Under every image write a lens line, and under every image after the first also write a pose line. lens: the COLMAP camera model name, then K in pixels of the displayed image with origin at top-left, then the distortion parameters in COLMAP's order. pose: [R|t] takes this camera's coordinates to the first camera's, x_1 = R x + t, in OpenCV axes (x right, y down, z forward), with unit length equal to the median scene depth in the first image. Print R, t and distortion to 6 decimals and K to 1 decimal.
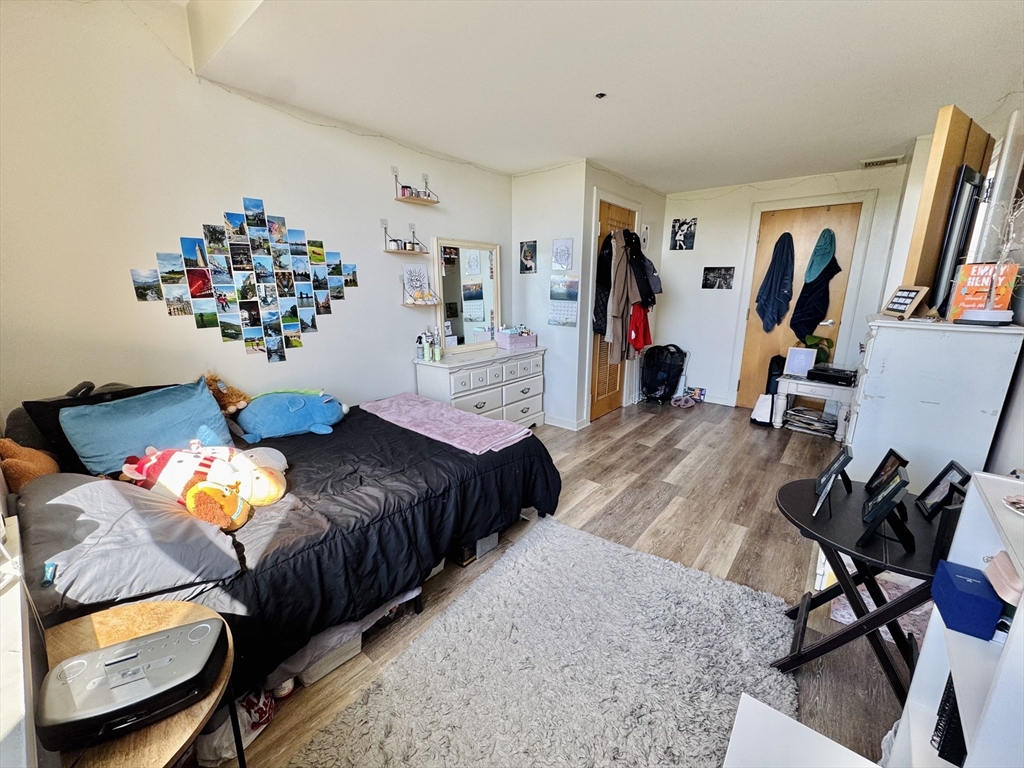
lens RADIAL K [[408.6, 0, 511.4], [0, 408.6, 383.9], [0, 0, 1]] dist [-0.004410, 0.000742]
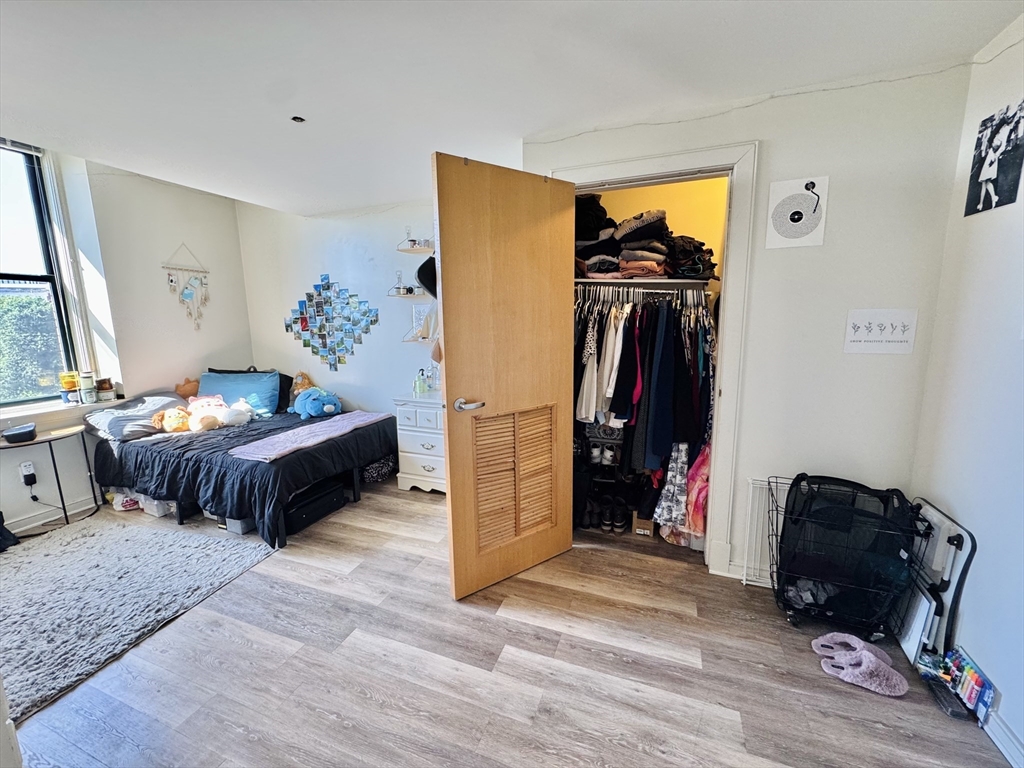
lens RADIAL K [[408.6, 0, 511.4], [0, 408.6, 383.9], [0, 0, 1]] dist [-0.004410, 0.000742]
pose [[0.321789, 0.147365, -0.935273, 1.140729], [-0.207843, 0.974713, 0.082069, -0.278127], [0.923717, 0.167981, 0.344281, 1.082112]]
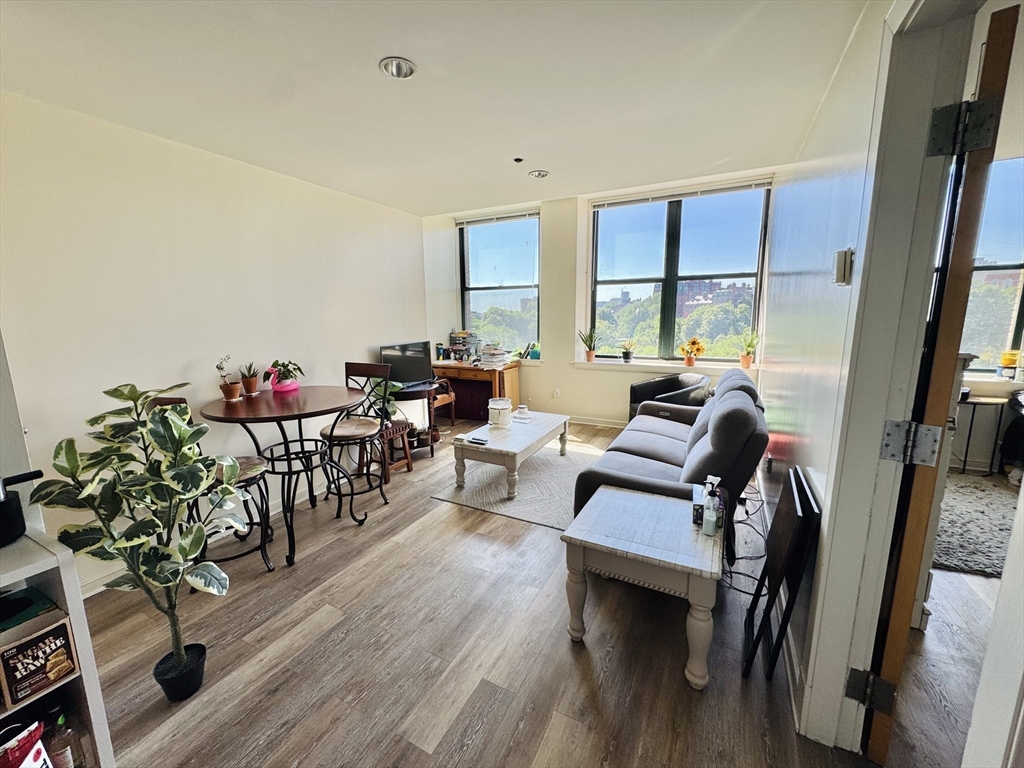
lens RADIAL K [[408.6, 0, 511.4], [0, 408.6, 383.9], [0, 0, 1]] dist [-0.004410, 0.000742]
pose [[-0.977483, 0.048765, -0.205301, 1.489613], [-0.036759, 0.918703, 0.393234, -0.307165], [0.207787, 0.391926, -0.896225, 1.184883]]
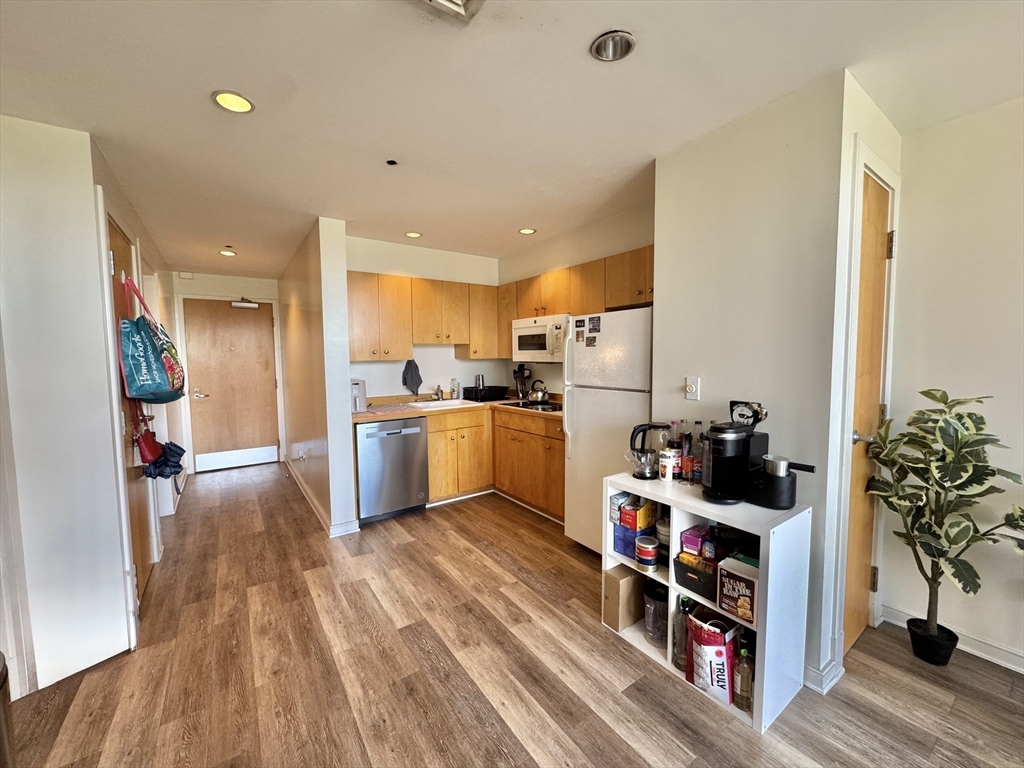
lens RADIAL K [[405.0, 0, 512.0], [0, 405.0, 384.0], [0, 0, 1]] dist [-0.002784, 0.000177]
pose [[0.262634, -0.064718, 0.962723, 1.288273], [0.237555, 0.971374, 0.000494, -0.210025], [-0.935196, 0.228570, 0.270490, 0.878007]]
